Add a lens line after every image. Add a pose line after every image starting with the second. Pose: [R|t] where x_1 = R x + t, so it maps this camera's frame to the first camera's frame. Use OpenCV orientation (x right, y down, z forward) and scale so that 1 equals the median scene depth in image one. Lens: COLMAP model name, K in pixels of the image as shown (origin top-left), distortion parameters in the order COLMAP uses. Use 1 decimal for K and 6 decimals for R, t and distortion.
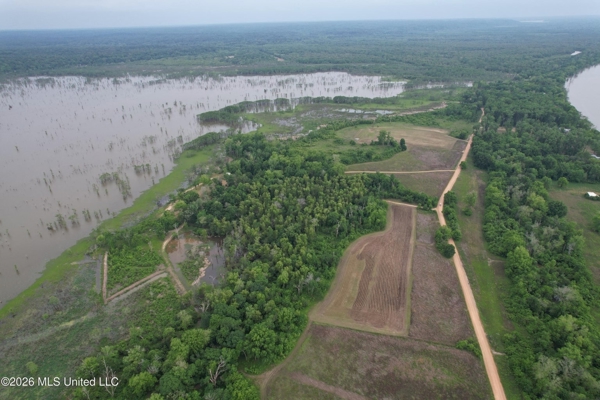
lens RADIAL K [[385.1, 0, 300.5], [0, 385.1, 203.2], [0, 0, 1]] dist [-0.073993, 0.067937]
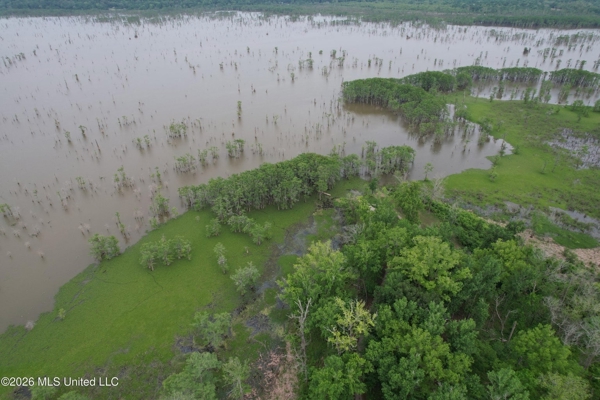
lens RADIAL K [[385.1, 0, 299.7], [0, 385.1, 200.0], [0, 0, 1]] dist [-0.073993, 0.067937]
pose [[0.846612, 0.272601, -0.457096, -0.063956], [-0.235824, 0.962092, 0.136986, -0.111983], [0.477111, -0.008180, 0.878805, 0.444207]]
